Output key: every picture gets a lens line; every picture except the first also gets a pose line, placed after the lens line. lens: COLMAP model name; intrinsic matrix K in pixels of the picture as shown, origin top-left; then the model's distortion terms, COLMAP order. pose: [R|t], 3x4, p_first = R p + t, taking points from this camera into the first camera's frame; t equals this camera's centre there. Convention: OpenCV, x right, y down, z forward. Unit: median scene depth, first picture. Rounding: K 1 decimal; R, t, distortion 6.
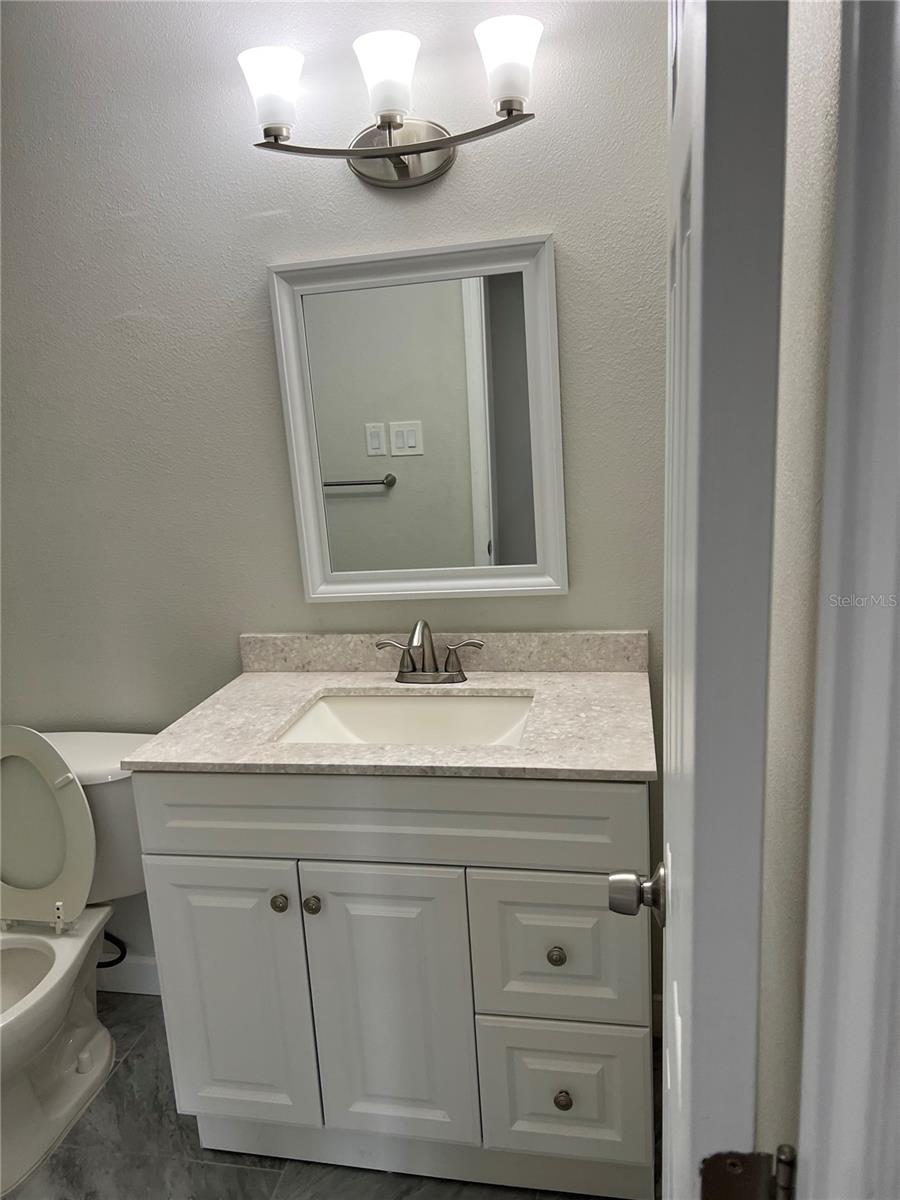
lens RADIAL K [[910.2, 0, 445.6], [0, 910.2, 592.9], [0, 0, 1]] dist [0.038079, -0.045291]
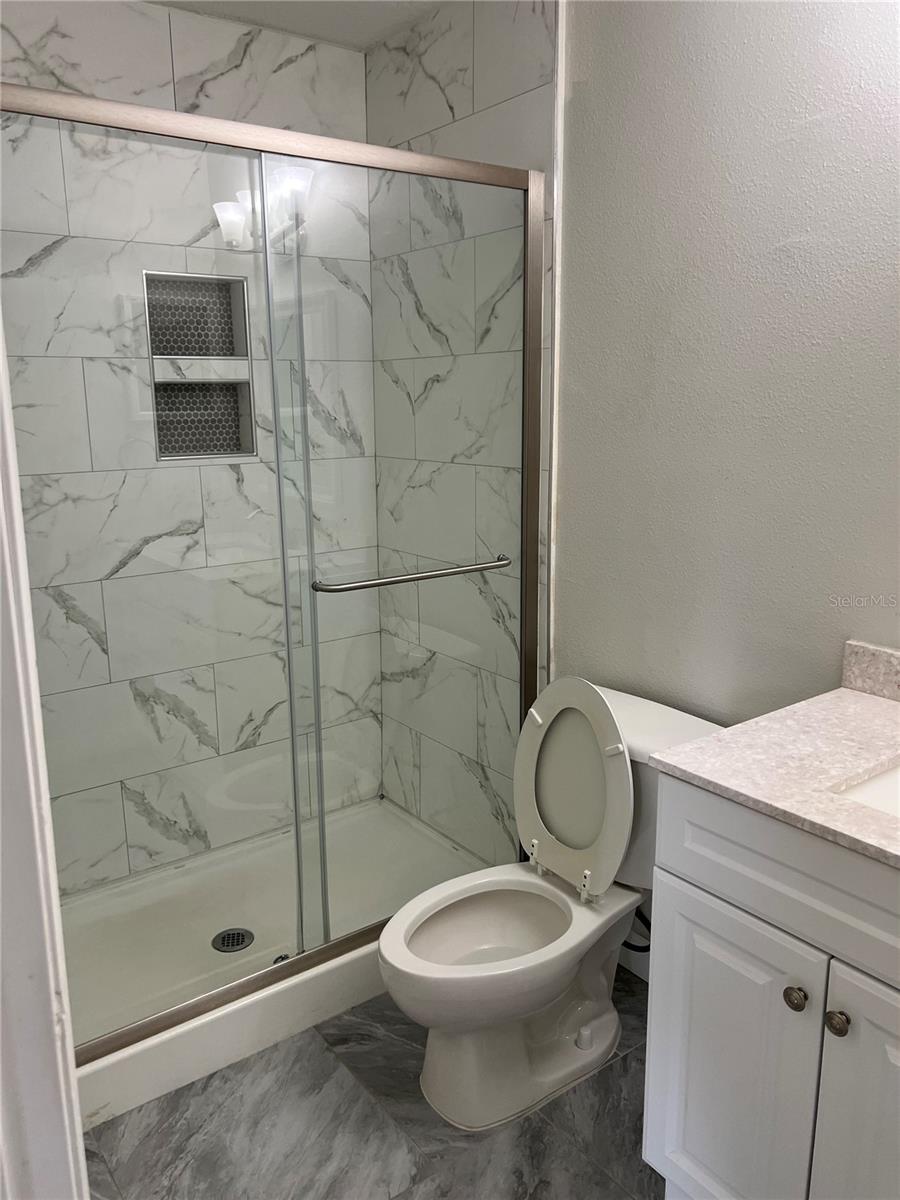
lens RADIAL K [[910.2, 0, 445.6], [0, 910.2, 592.9], [0, 0, 1]] dist [0.038079, -0.045291]
pose [[0.741920, 0.195849, -0.641247, 0.023246], [-0.168121, 0.980175, 0.104848, -0.022093], [0.649068, 0.030018, 0.760138, 0.172331]]
